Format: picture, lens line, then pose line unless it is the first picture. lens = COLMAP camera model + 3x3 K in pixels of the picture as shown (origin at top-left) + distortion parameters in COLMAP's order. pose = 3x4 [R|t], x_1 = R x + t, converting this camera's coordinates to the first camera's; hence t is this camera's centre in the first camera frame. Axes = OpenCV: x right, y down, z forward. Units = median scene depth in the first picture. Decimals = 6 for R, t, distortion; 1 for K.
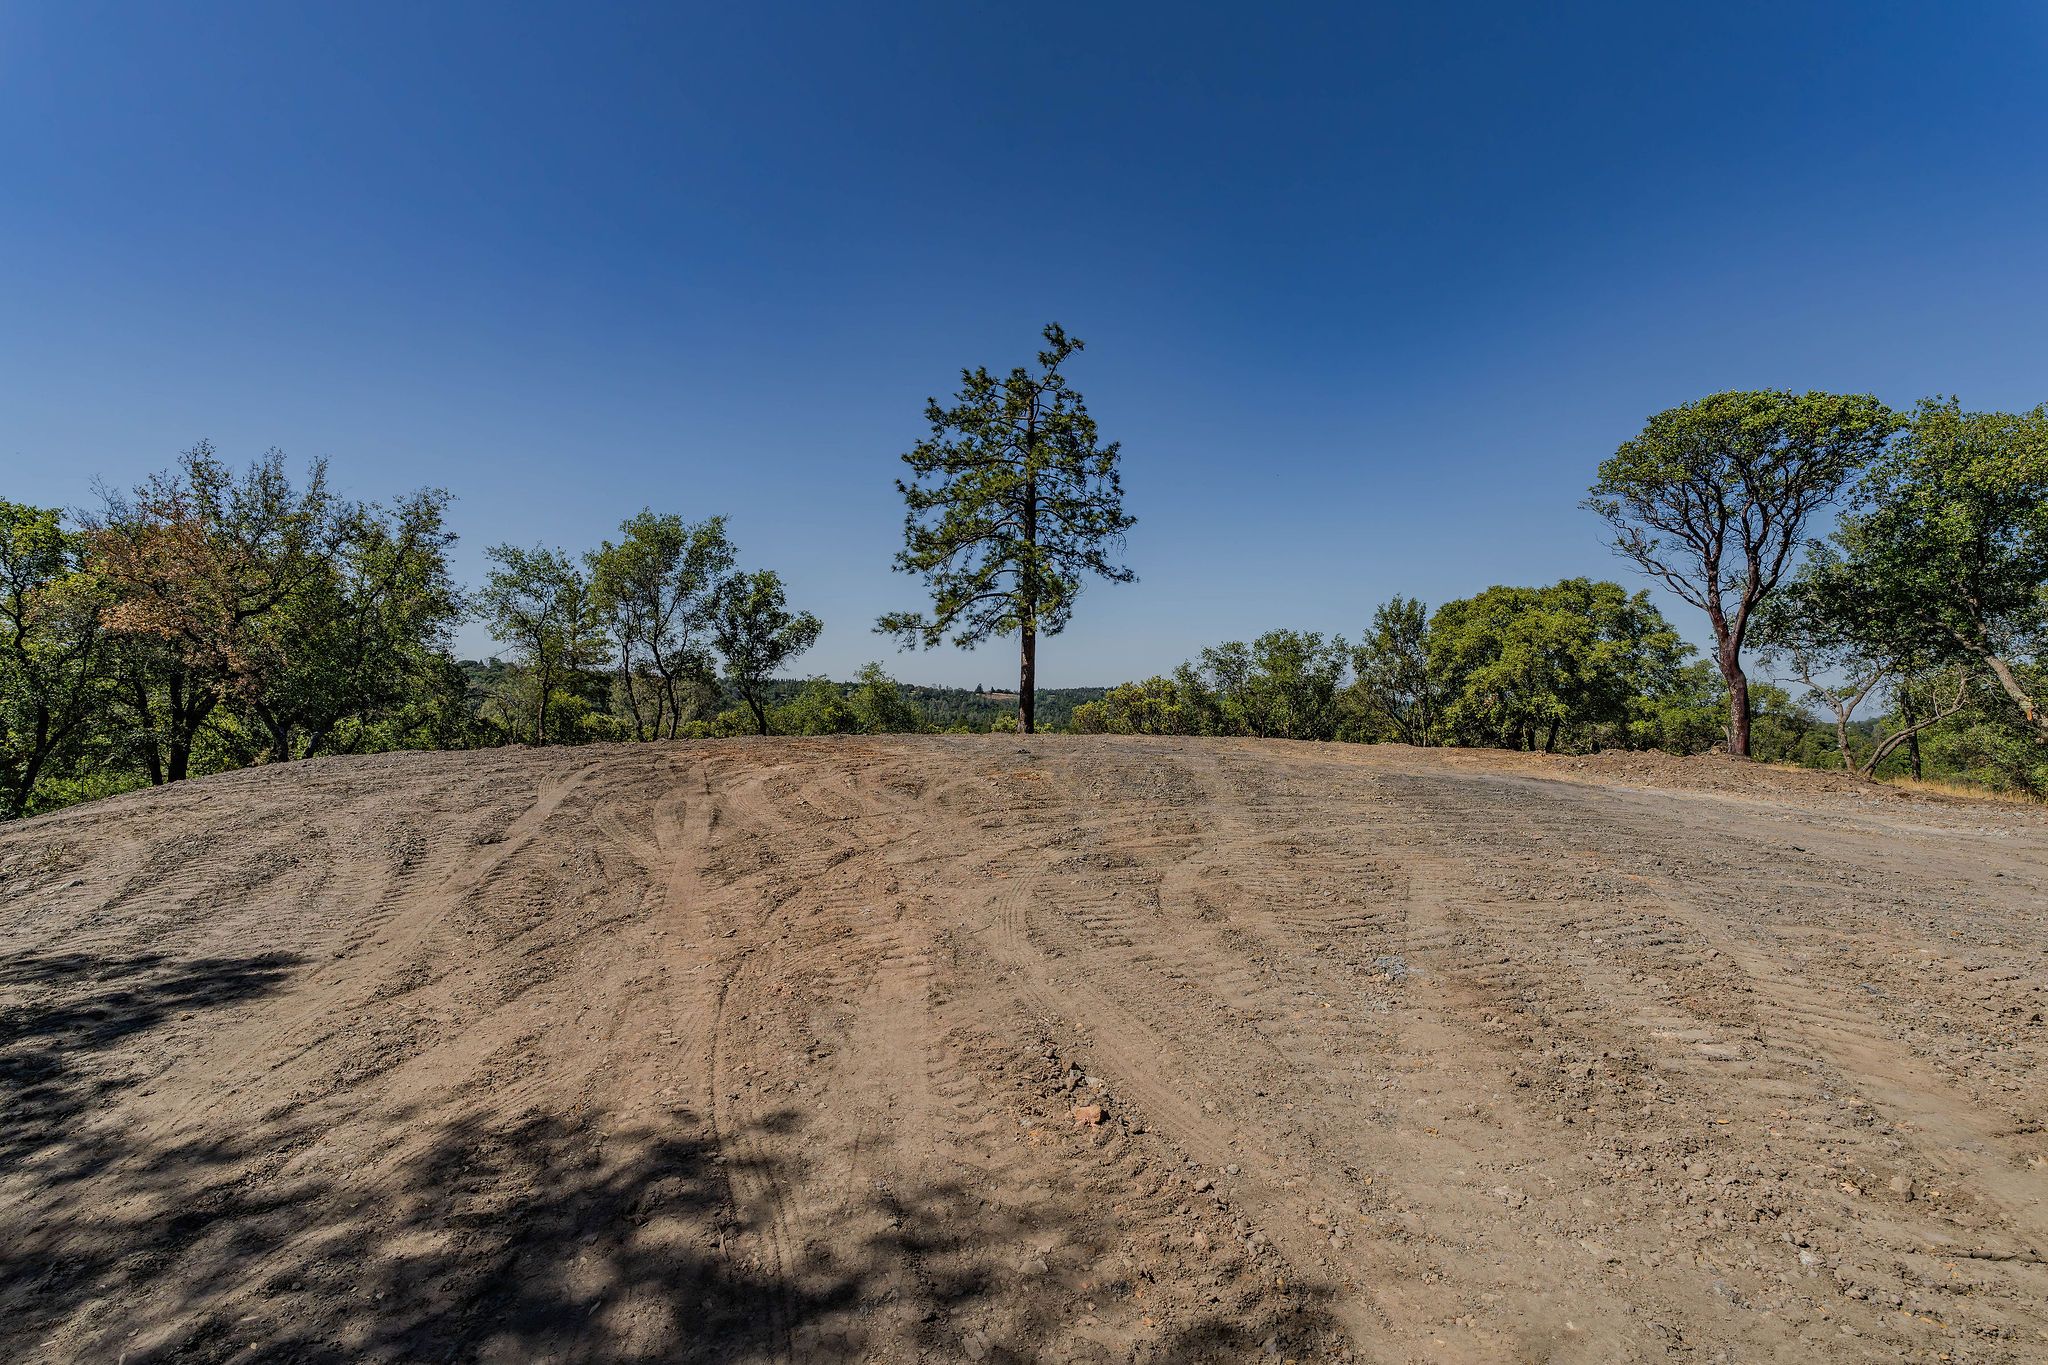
lens RADIAL K [[943.1, 0, 1030.4], [0, 943.1, 670.6], [0, 0, 1]] dist [-0.001511, -0.000039]
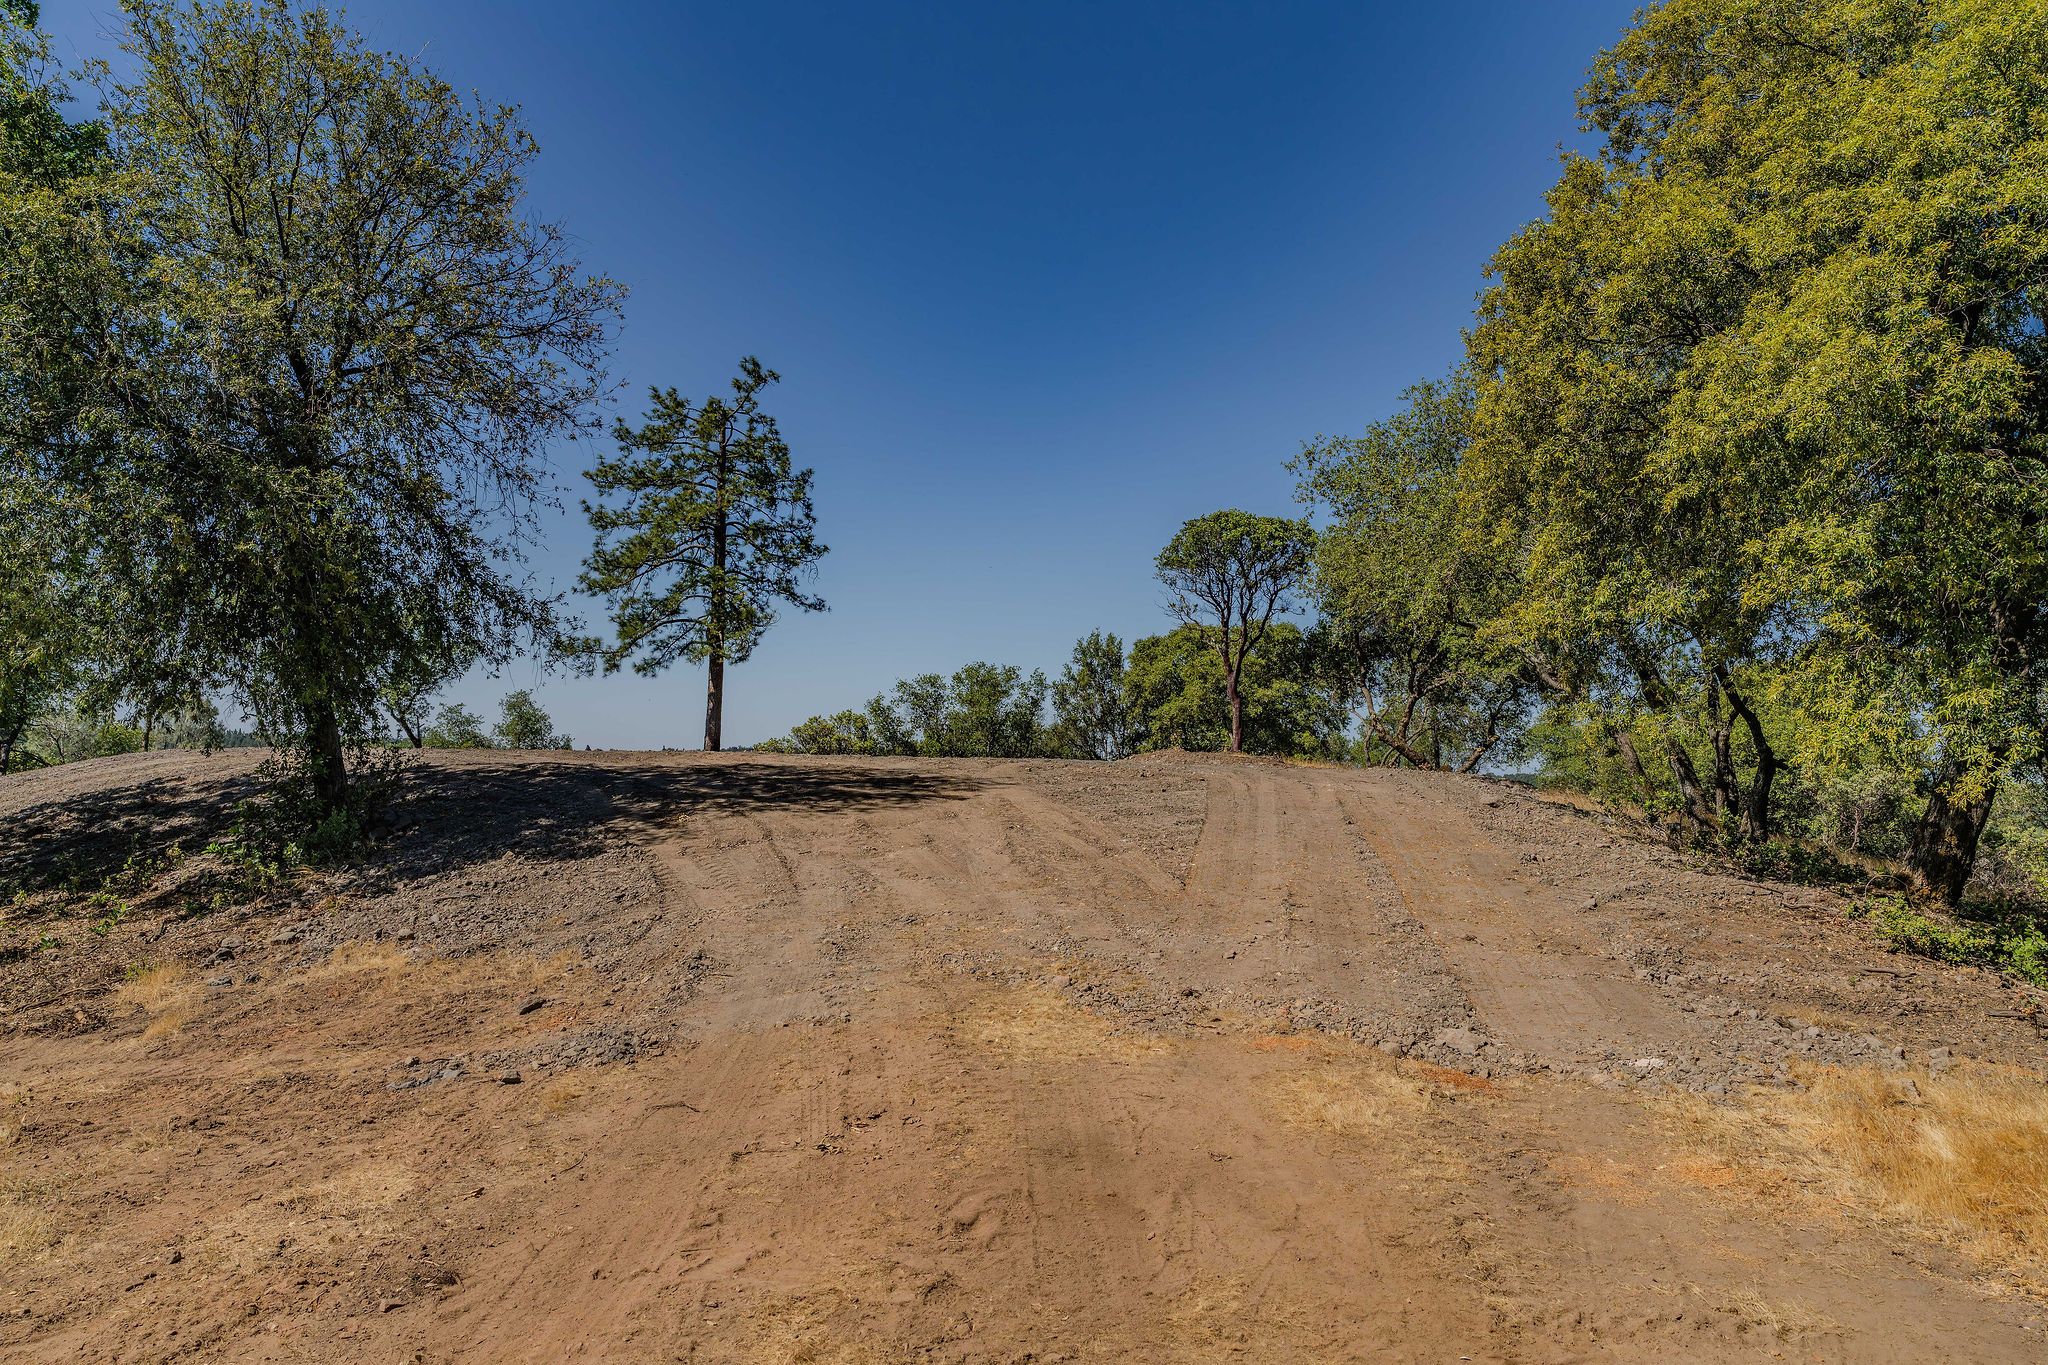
lens RADIAL K [[1440.9, 0, 1035.6], [0, 1440.9, 667.0], [0, 0, 1]] dist [0.001027, 0.000684]
pose [[0.965935, 0.019238, 0.258068, -0.066676], [-0.009327, 0.999173, -0.039577, 0.022522], [-0.258616, 0.035822, 0.965316, -0.518242]]
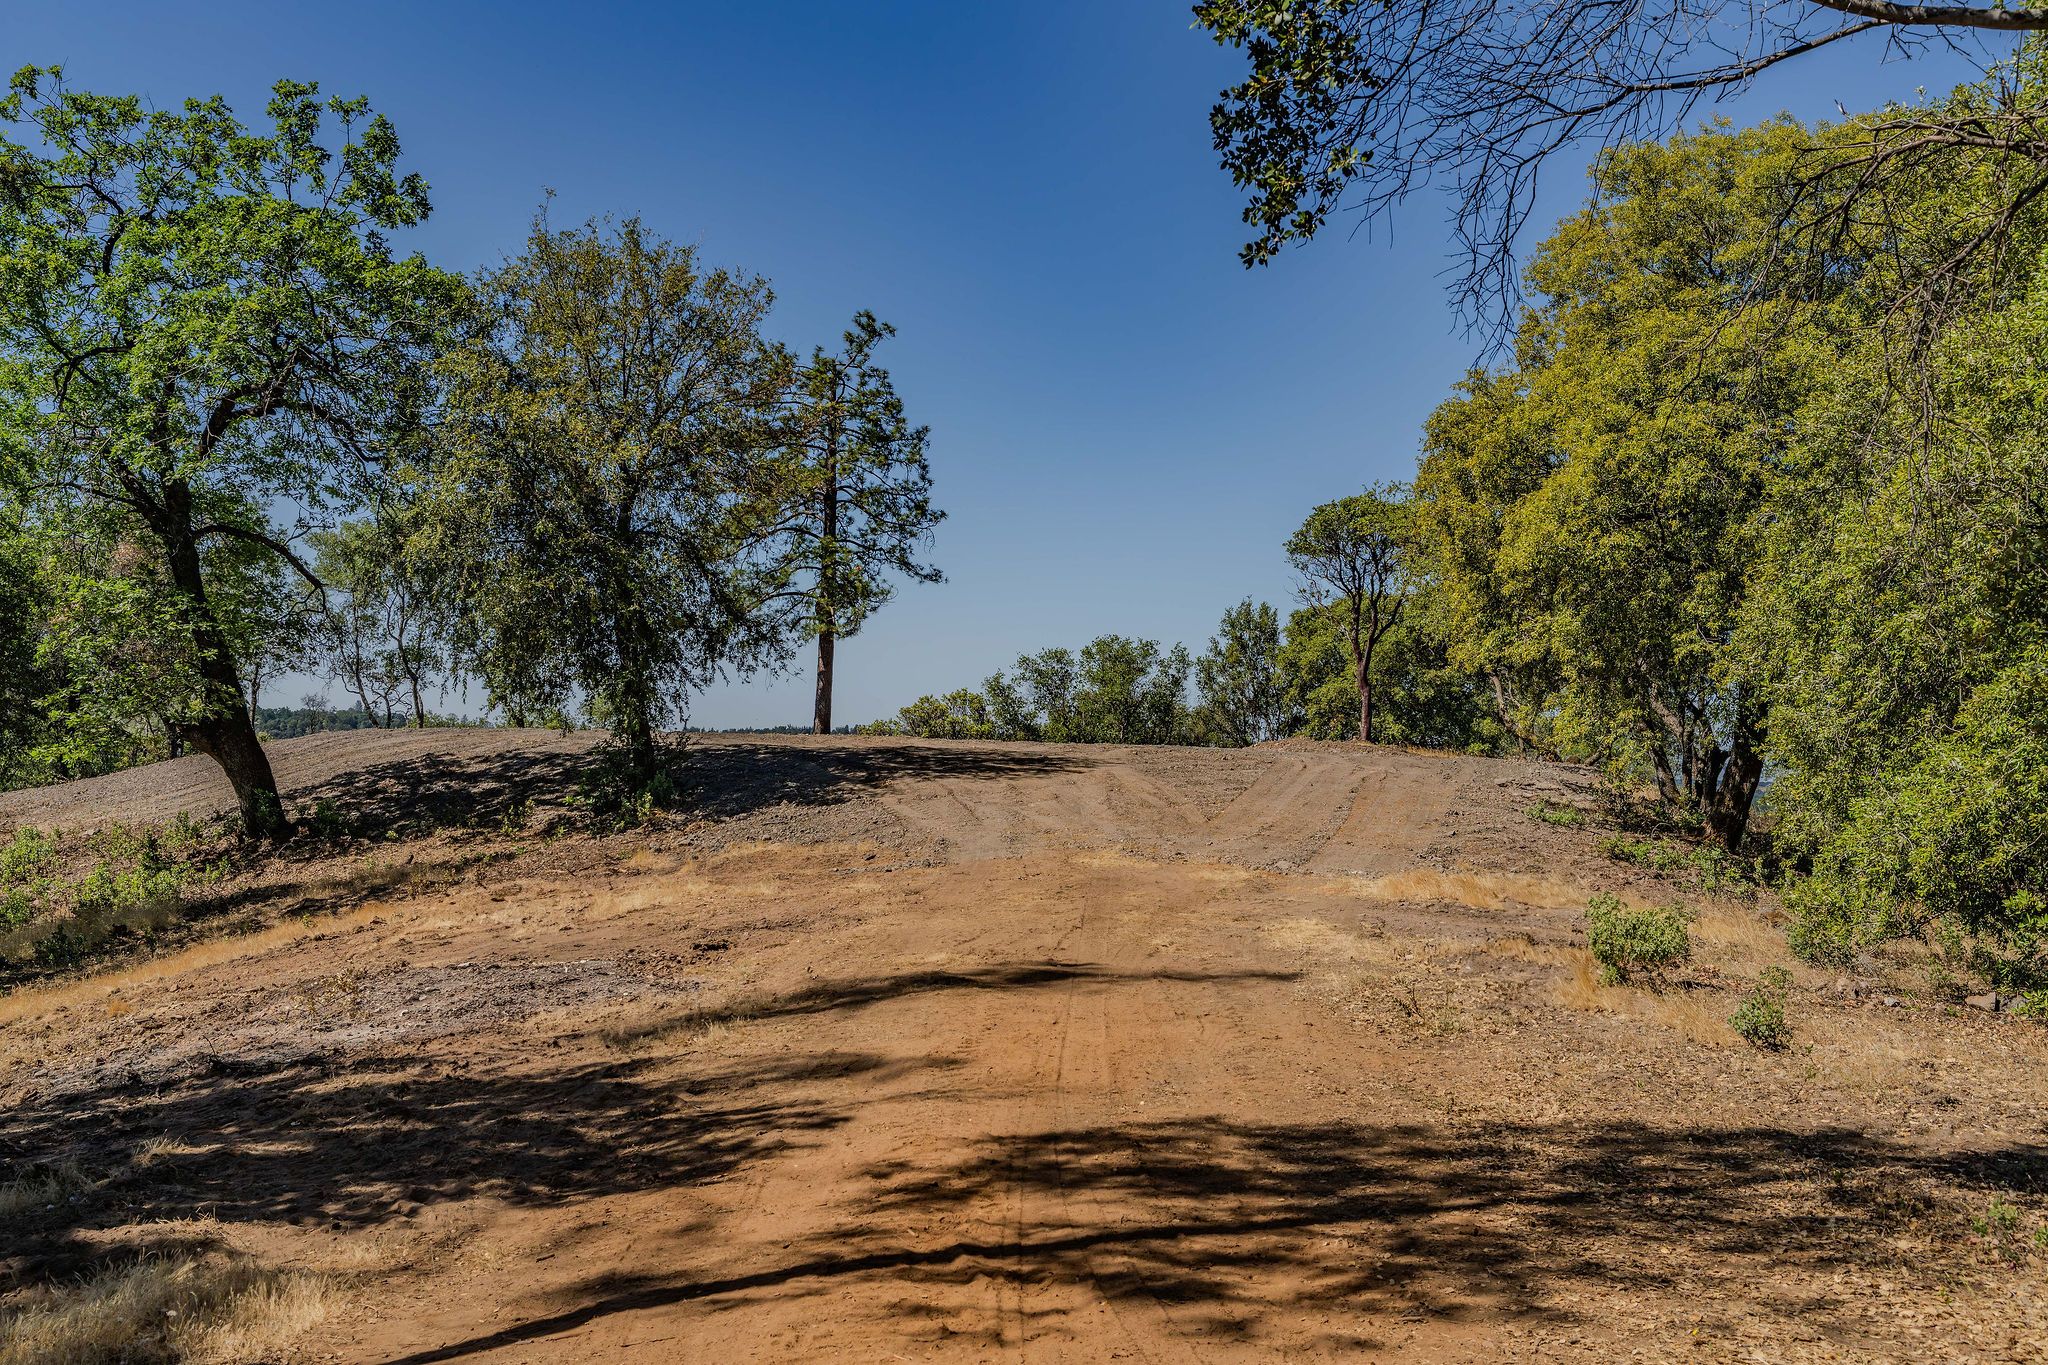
lens RADIAL K [[2047.3, 0, 1015.8], [0, 2047.3, 681.4], [0, 0, 1]] dist [-0.009557, 0.000000]
pose [[0.985487, 0.018055, 0.168789, -0.151565], [-0.017210, 0.999831, -0.006470, 0.012643], [-0.168878, 0.003471, 0.985631, -0.954483]]
